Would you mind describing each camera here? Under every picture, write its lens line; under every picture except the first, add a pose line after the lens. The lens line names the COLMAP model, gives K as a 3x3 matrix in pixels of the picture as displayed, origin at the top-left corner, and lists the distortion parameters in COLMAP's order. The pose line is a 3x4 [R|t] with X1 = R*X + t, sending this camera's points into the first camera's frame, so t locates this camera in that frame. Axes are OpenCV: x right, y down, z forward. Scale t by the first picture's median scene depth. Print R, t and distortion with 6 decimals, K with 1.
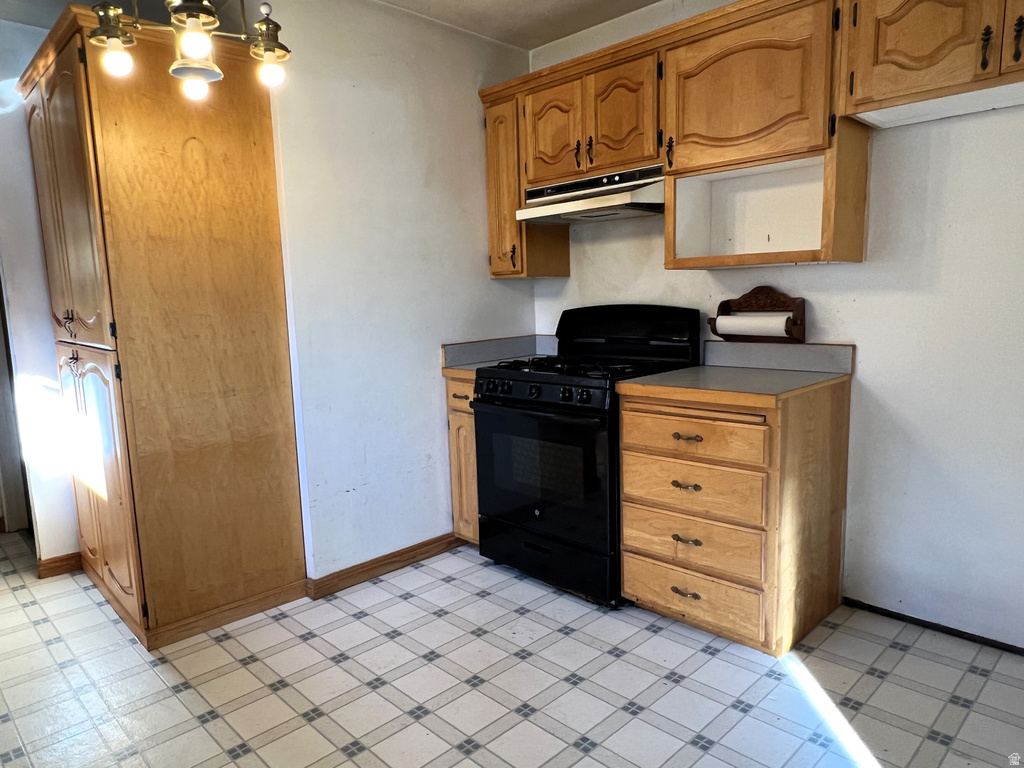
lens RADIAL K [[680.8, 0, 505.9], [0, 680.8, 390.2], [0, 0, 1]] dist [0.007641, -0.000891]
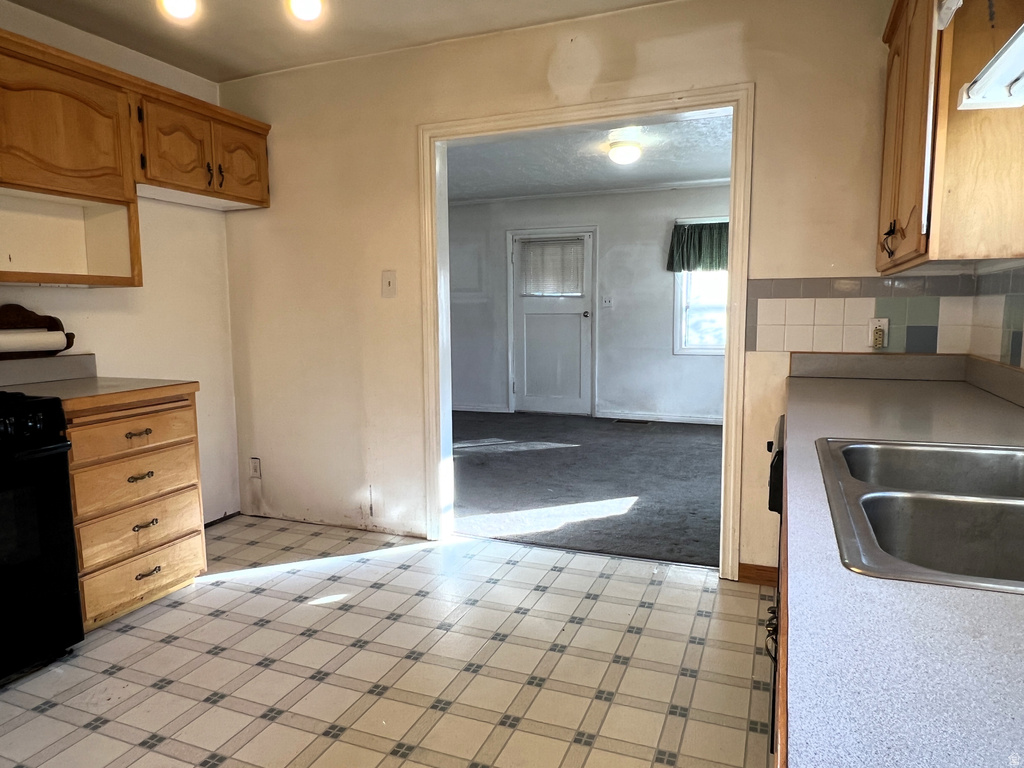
lens RADIAL K [[680.8, 0, 505.9], [0, 680.8, 390.2], [0, 0, 1]] dist [0.007641, -0.000891]
pose [[-0.402131, -0.072099, 0.912739, -0.990563], [0.152053, 0.977792, 0.144229, -0.070321], [-0.902868, 0.196784, -0.382237, 0.852047]]
